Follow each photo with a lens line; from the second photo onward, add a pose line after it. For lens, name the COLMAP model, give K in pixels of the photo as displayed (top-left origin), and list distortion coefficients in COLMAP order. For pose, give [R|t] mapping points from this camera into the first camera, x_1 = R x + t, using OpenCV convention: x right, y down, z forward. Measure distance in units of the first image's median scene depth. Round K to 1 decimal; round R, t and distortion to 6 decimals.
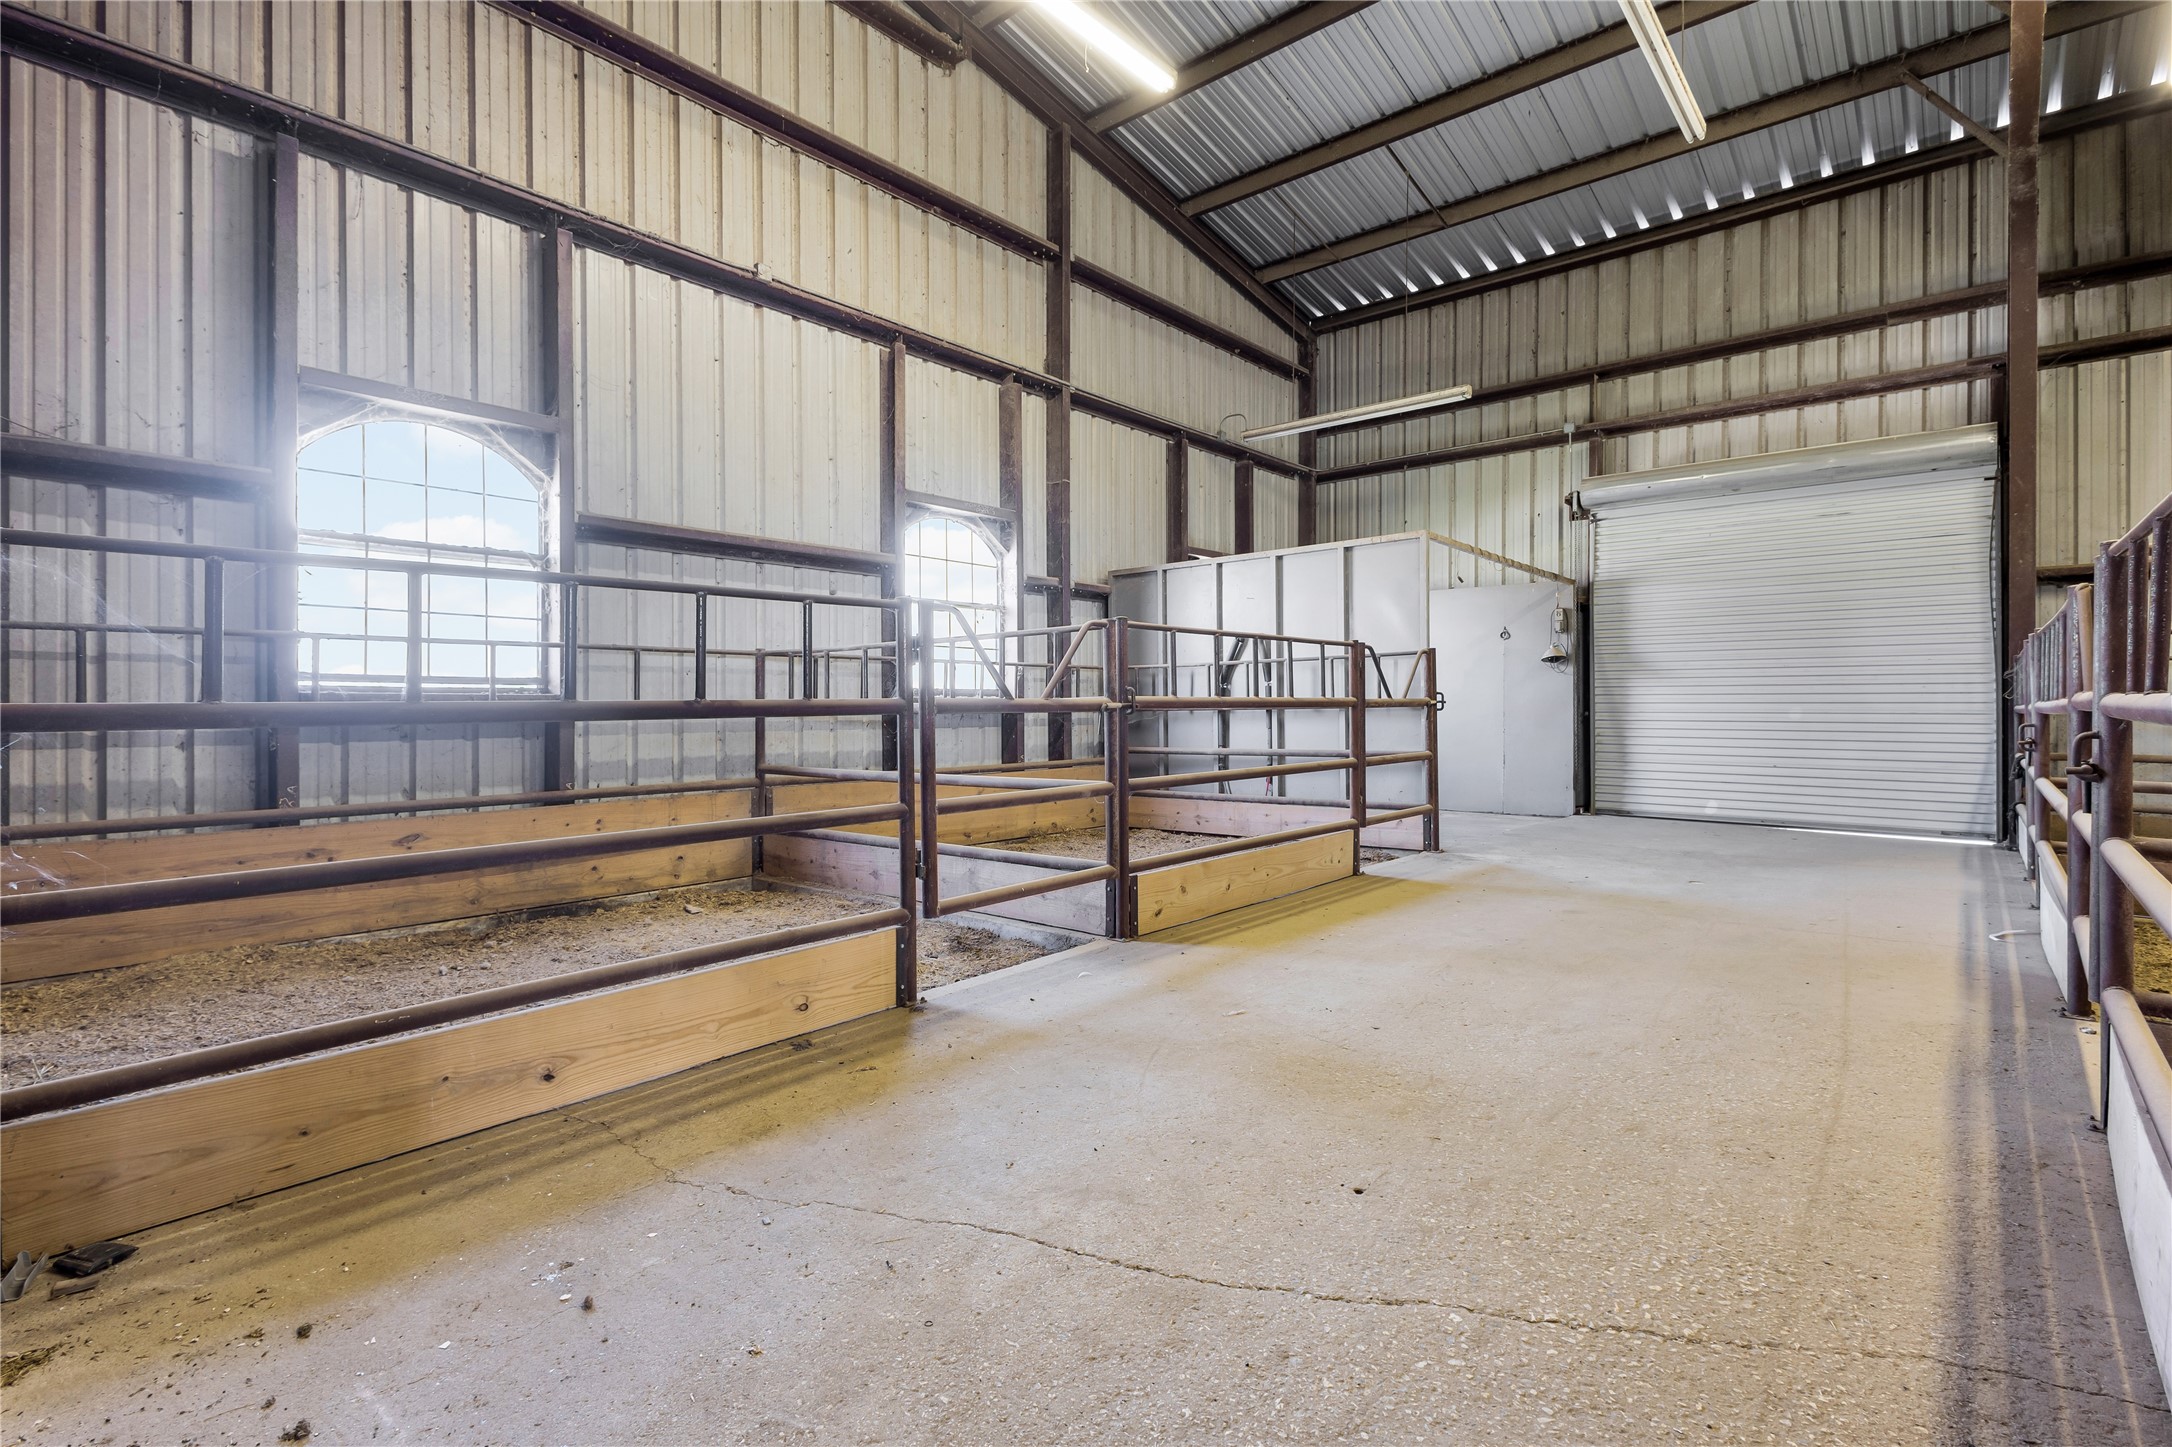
lens RADIAL K [[1014.0, 0, 1085.9], [0, 1014.0, 713.1], [0, 0, 1]] dist [0.007979, 0.000200]
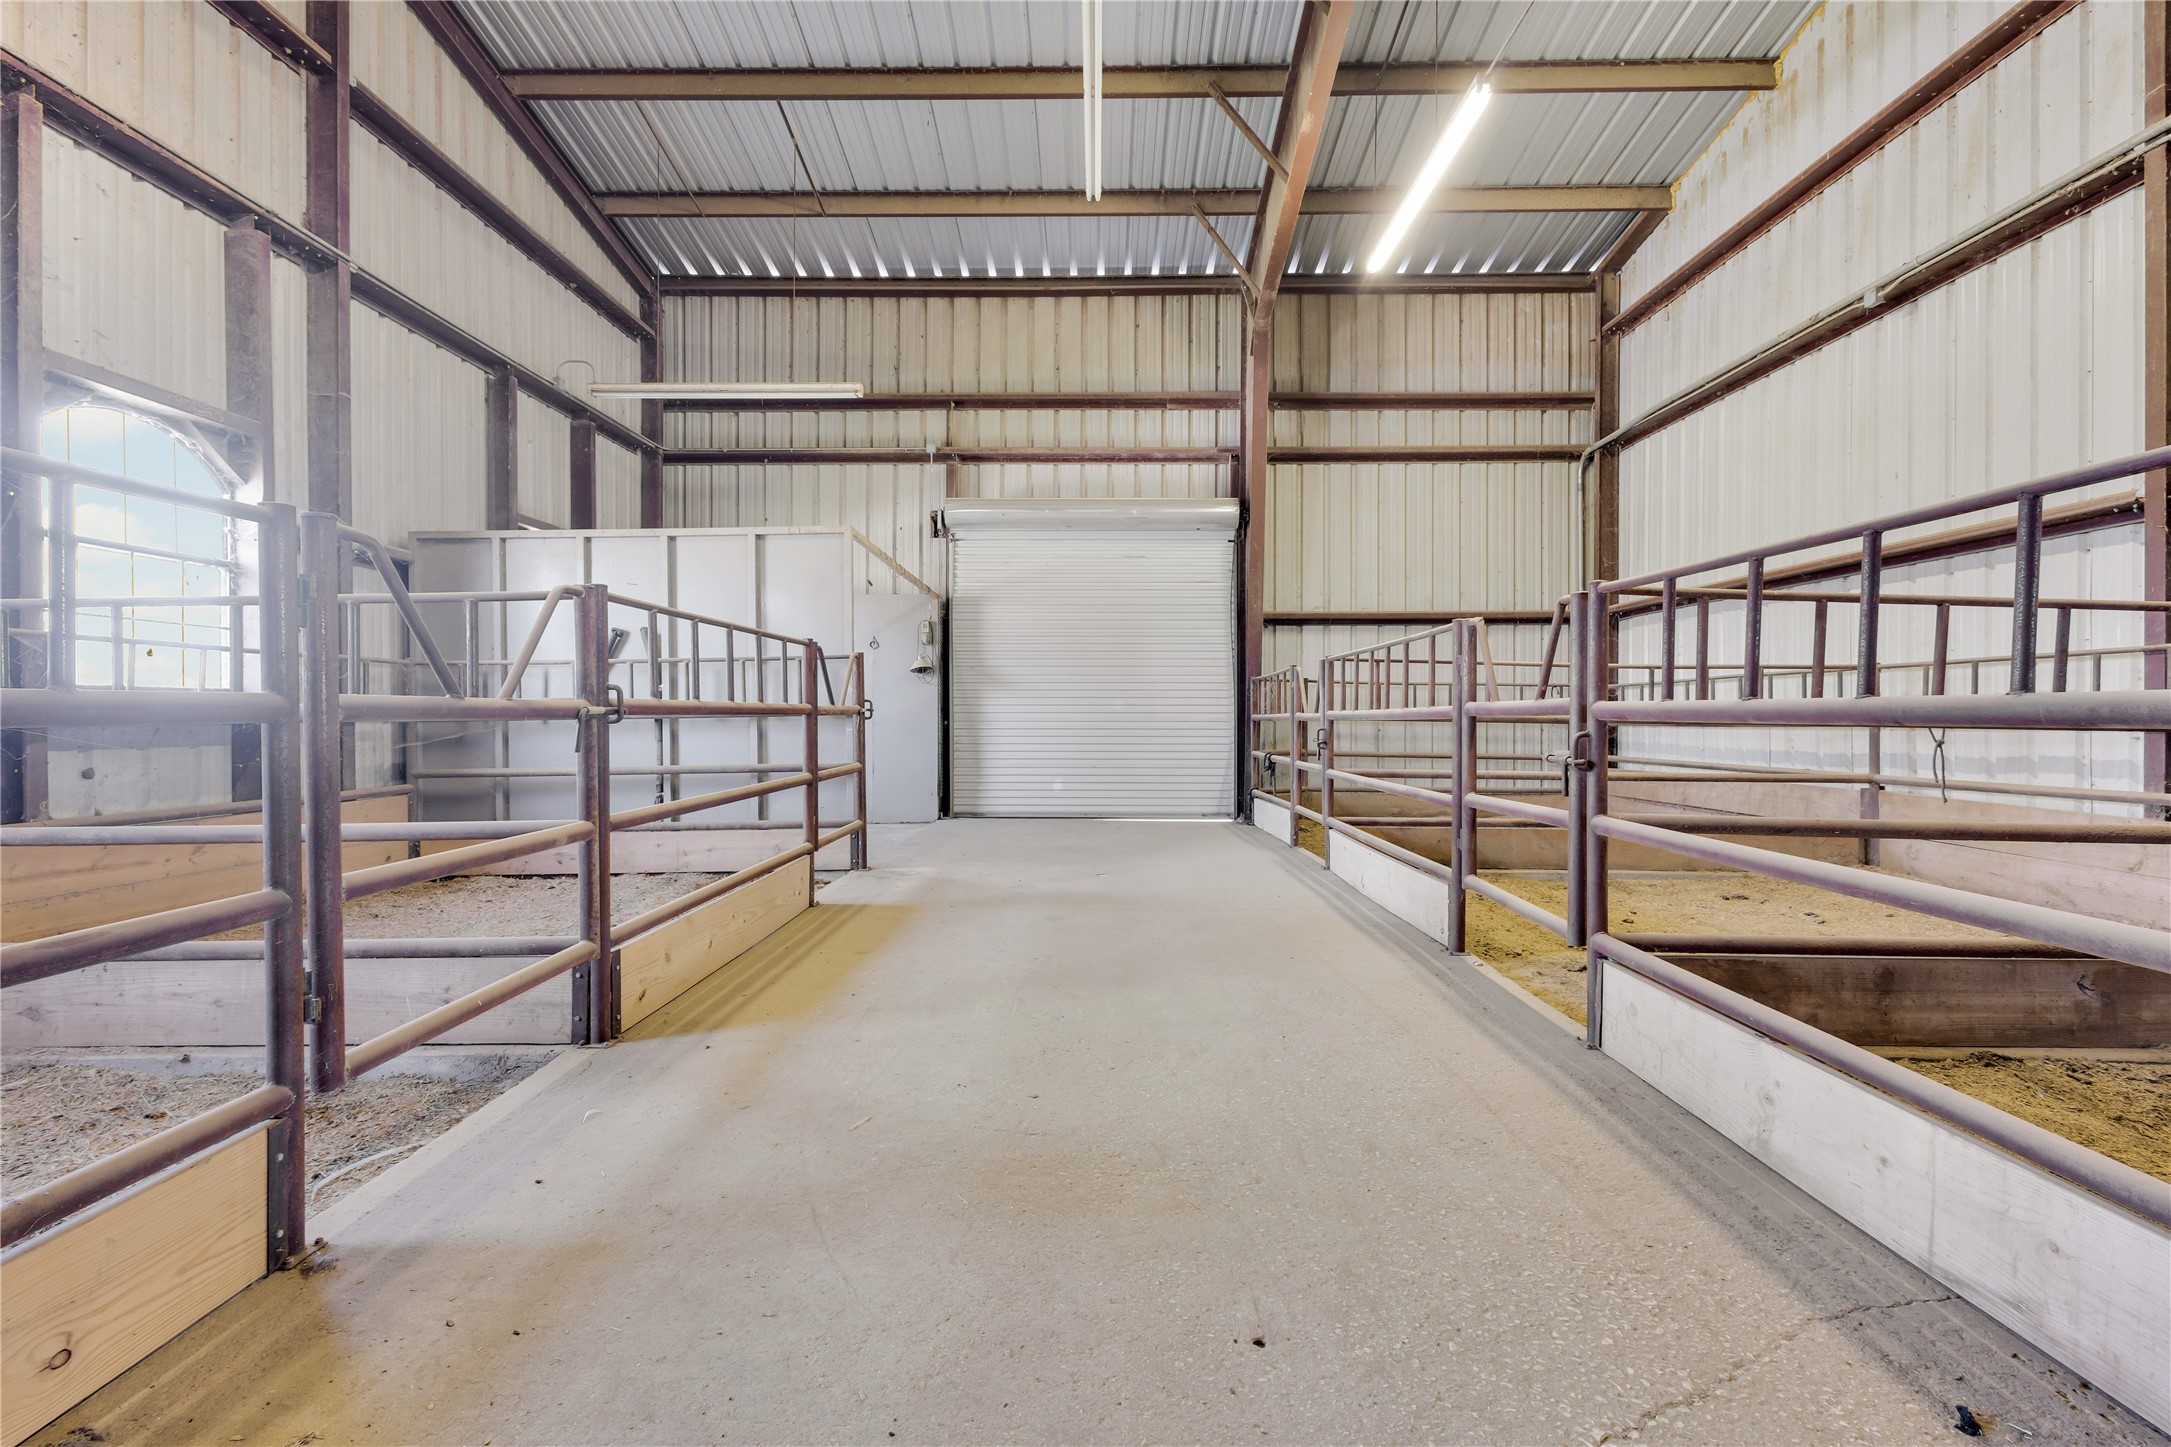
lens RADIAL K [[1005.5, 0, 1085.5], [0, 1005.5, 723.5], [0, 0, 1]] dist [0.014229, -0.004615]
pose [[0.763584, -0.004429, 0.645693, -0.080061], [0.004978, 0.999987, 0.000972, 0.001318], [-0.645689, 0.002472, 0.763596, 0.127100]]
